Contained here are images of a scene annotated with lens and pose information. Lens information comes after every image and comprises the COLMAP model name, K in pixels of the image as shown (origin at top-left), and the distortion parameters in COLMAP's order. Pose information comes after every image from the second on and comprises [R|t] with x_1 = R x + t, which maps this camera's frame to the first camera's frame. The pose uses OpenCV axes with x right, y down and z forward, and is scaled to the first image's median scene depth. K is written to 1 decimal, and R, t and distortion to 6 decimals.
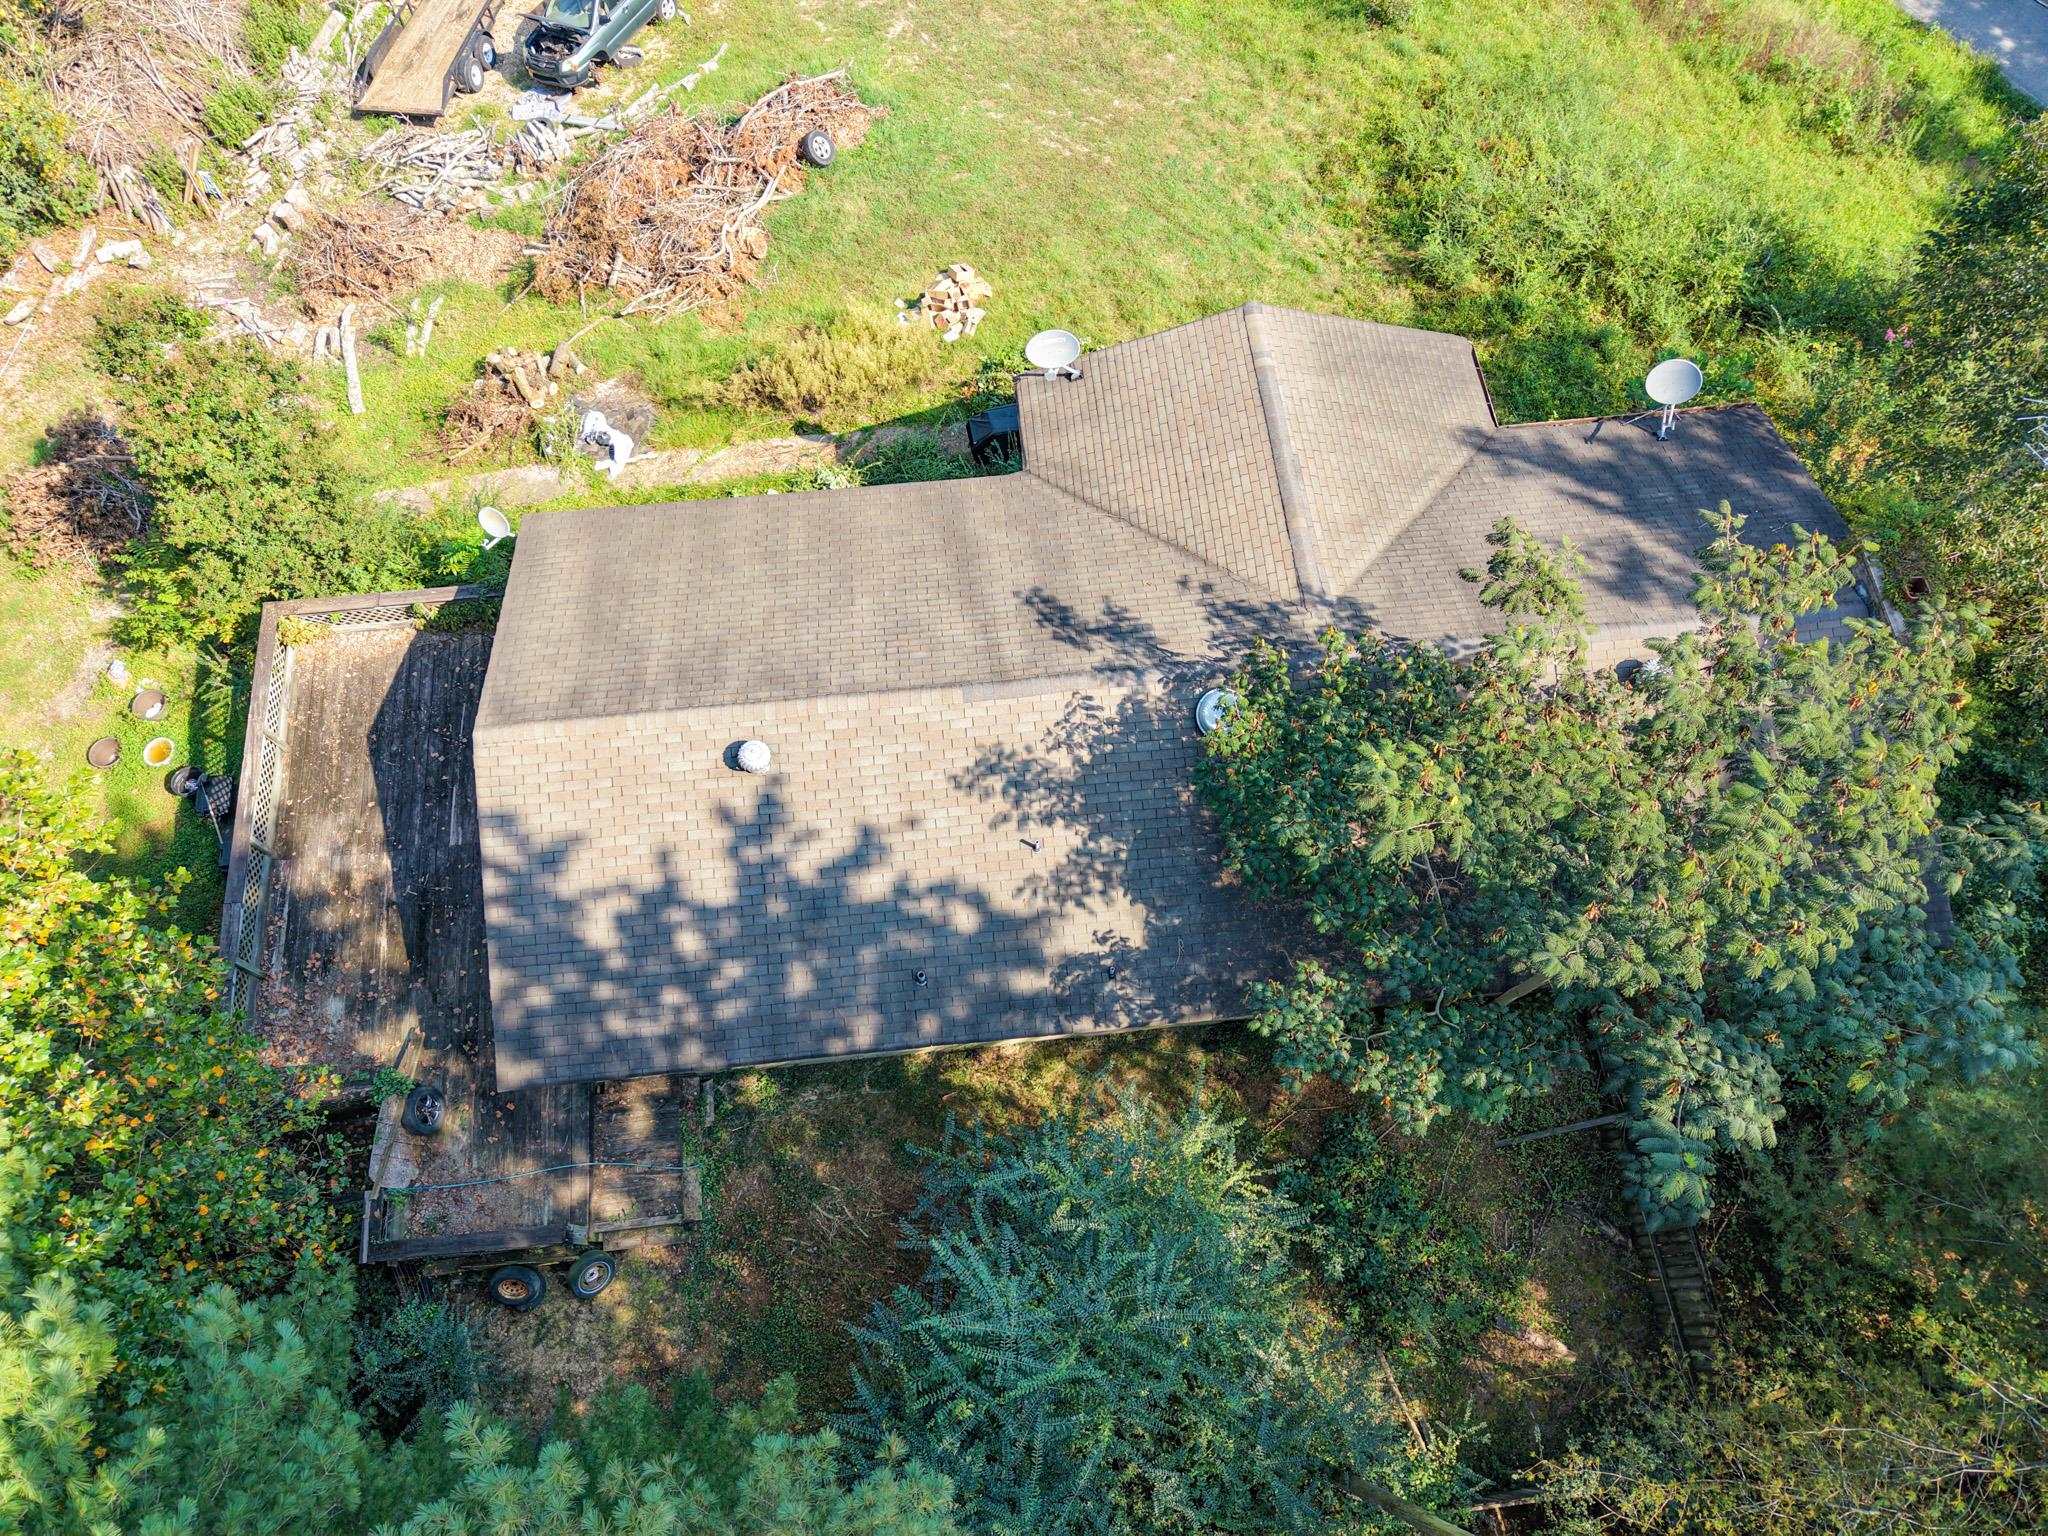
lens RADIAL K [[1367.1, 0, 1020.8], [0, 1367.1, 774.3], [0, 0, 1]] dist [0.023417, -0.023195]
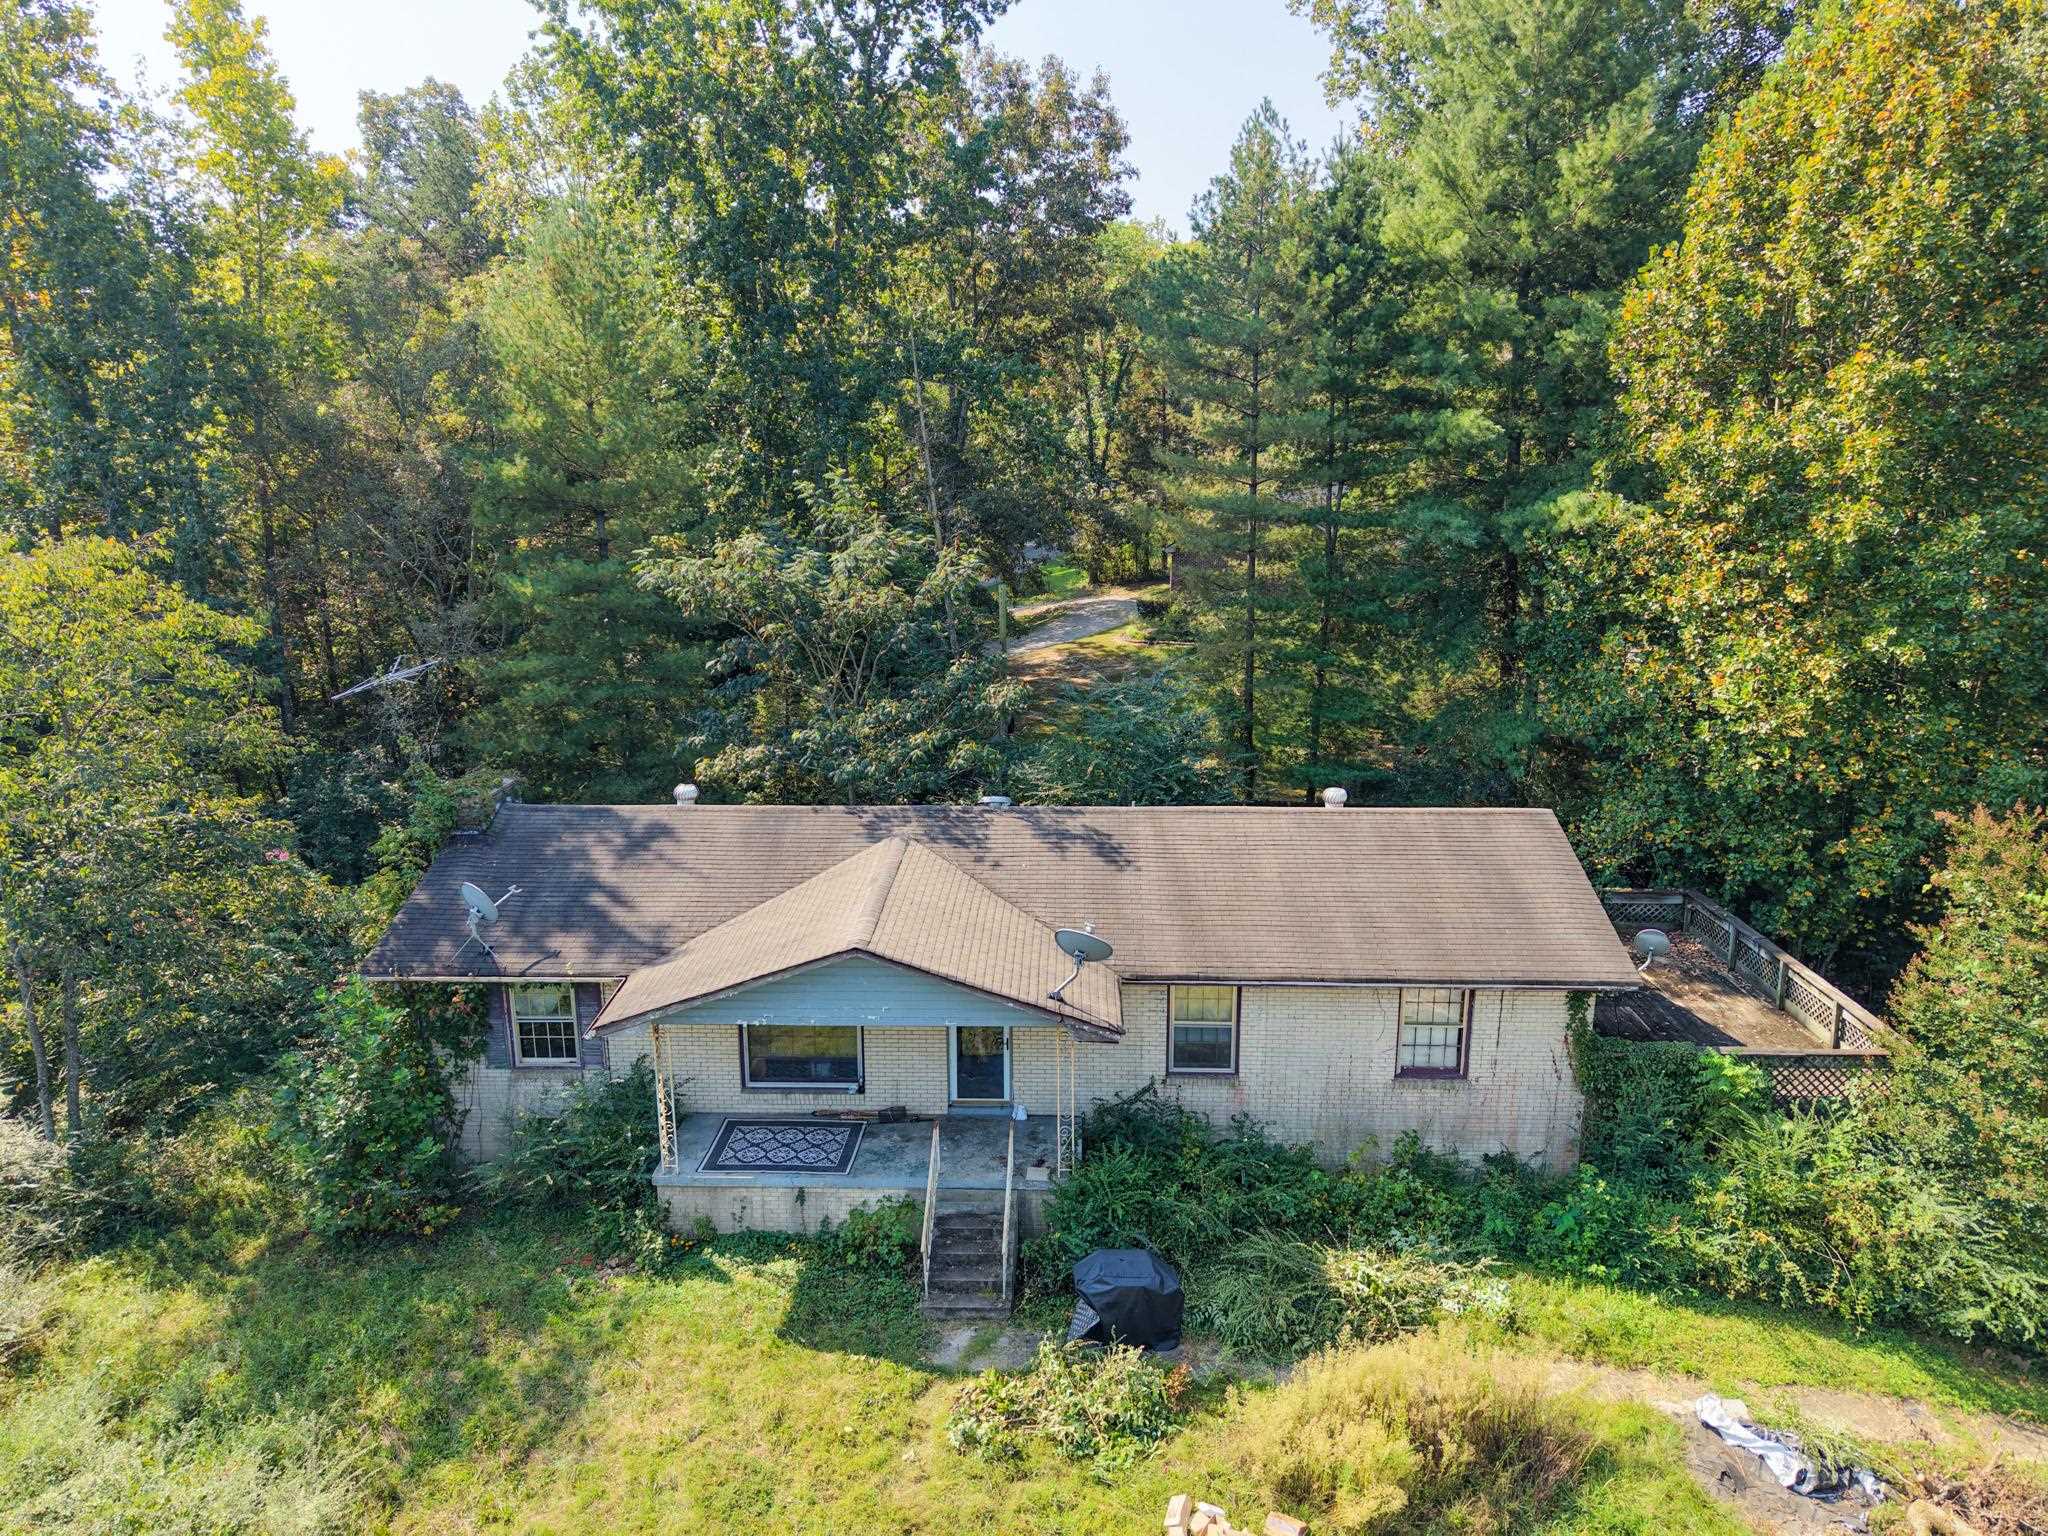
lens RADIAL K [[1367.1, 0, 1036.9], [0, 1367.1, 778.4], [0, 0, 1]] dist [0.023417, -0.023195]
pose [[-0.992025, -0.021523, 0.124191, -0.060337], [0.119752, 0.146438, 0.981945, -1.315705], [-0.039320, 0.988986, -0.142693, 1.097846]]
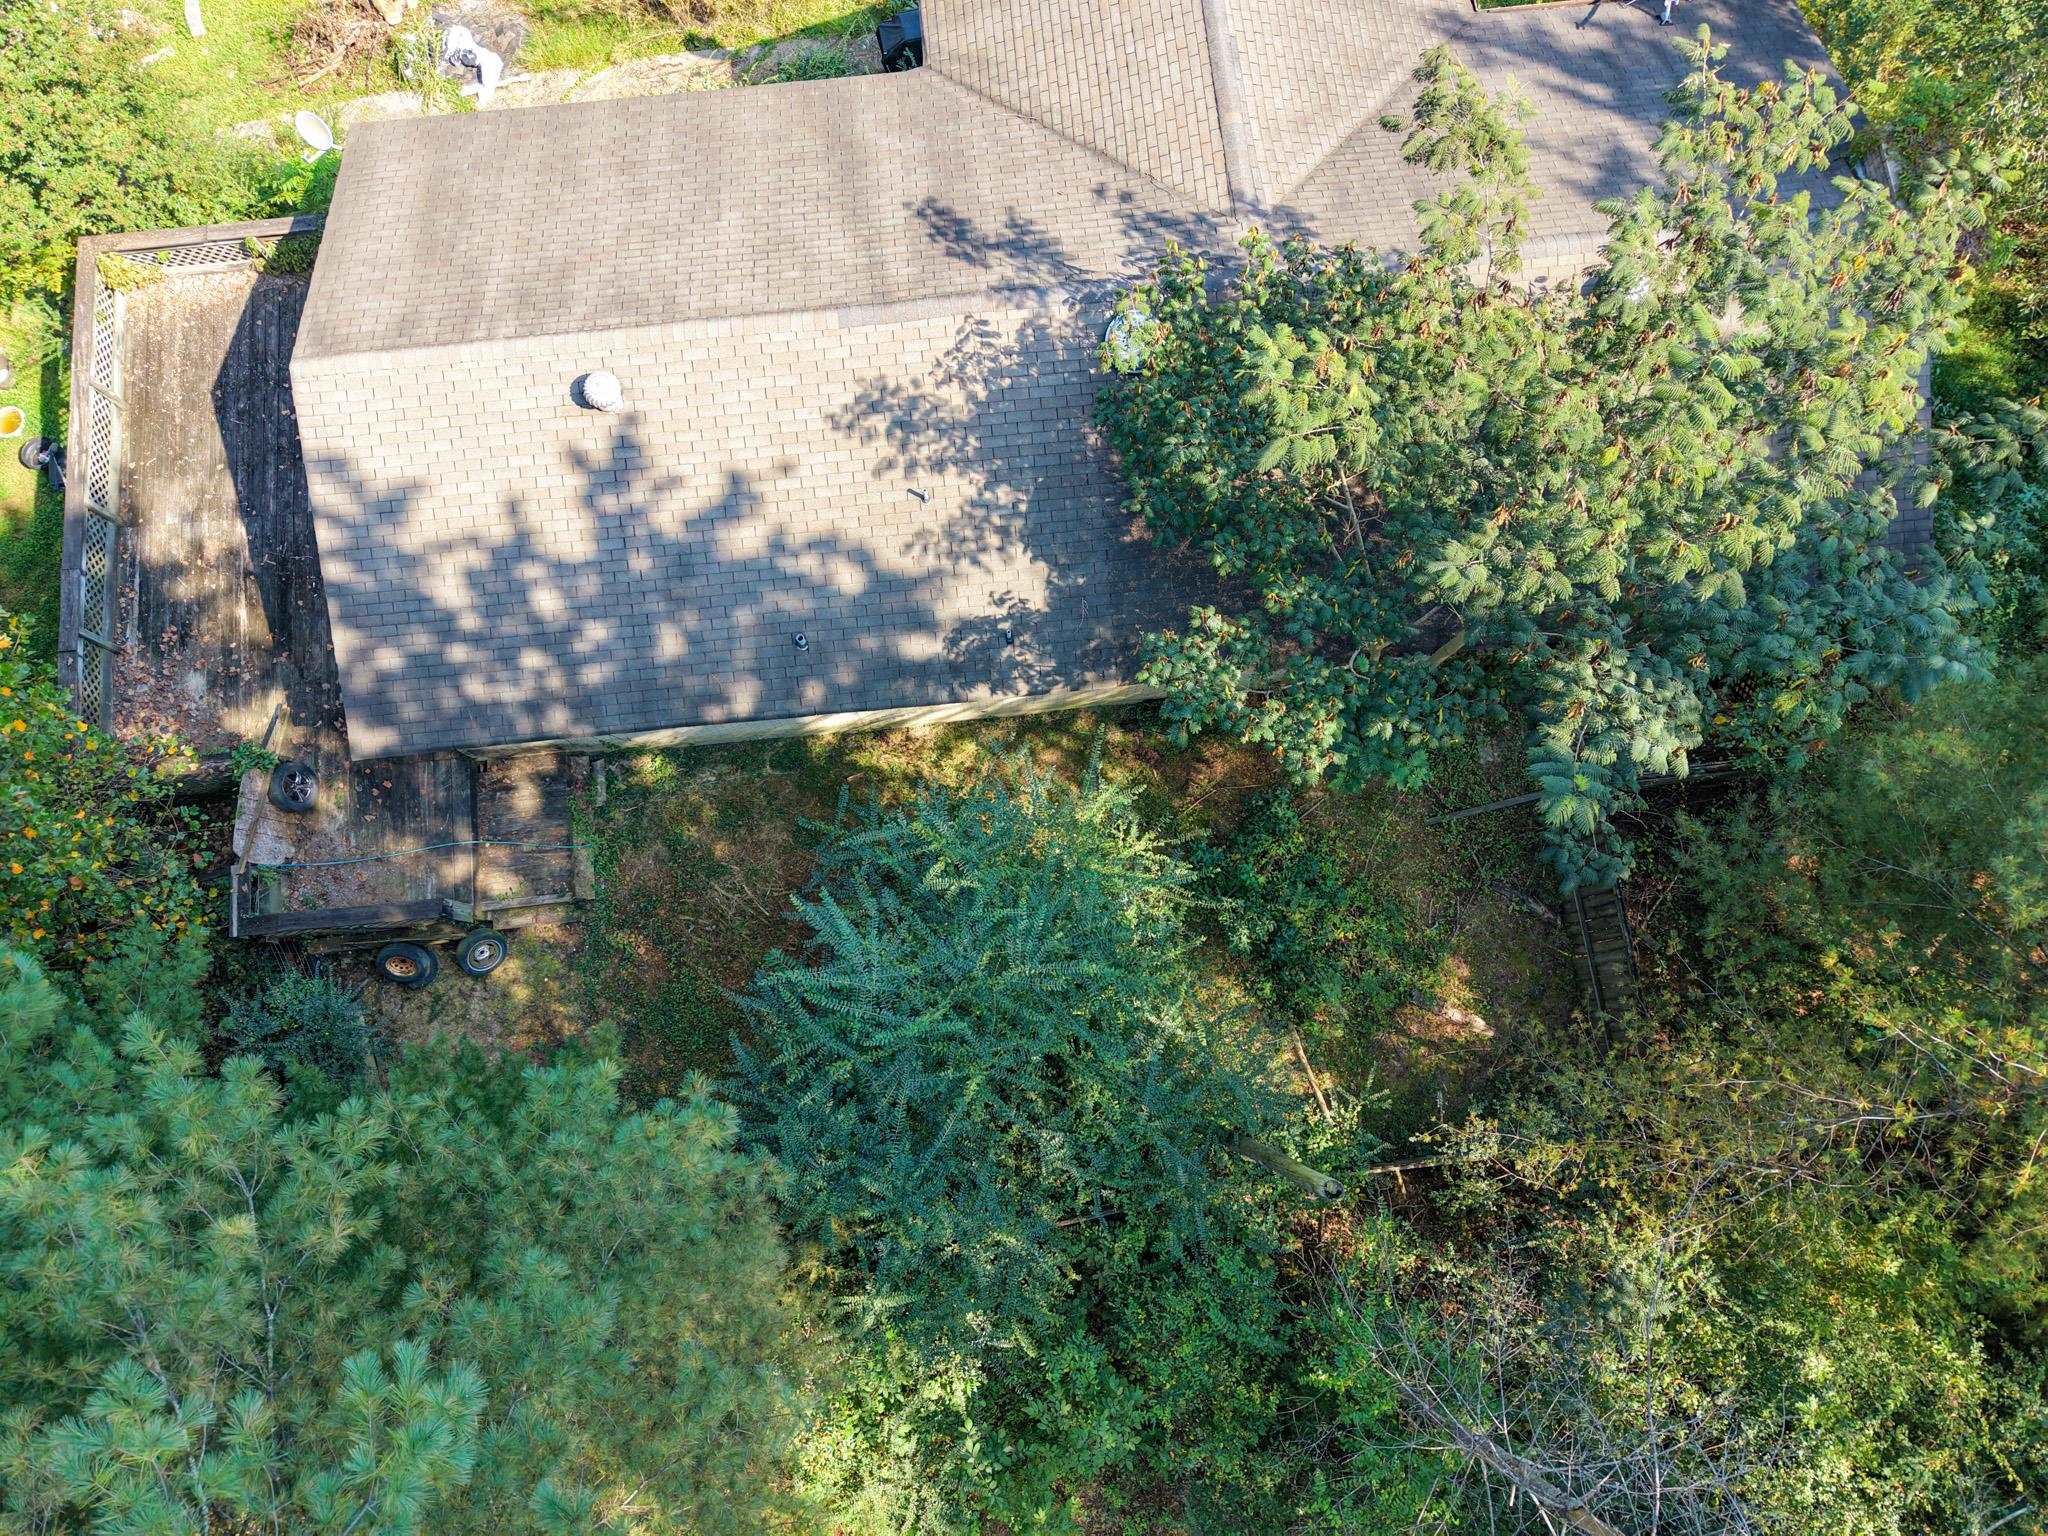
lens RADIAL K [[1367.1, 0, 1018.1], [0, 1367.1, 773.4], [0, 0, 1]] dist [0.023417, -0.023195]
pose [[0.999950, -0.002143, -0.009758, 0.076003], [0.003880, 0.983358, 0.181638, 0.065189], [0.009207, -0.181667, 0.983317, 0.072166]]
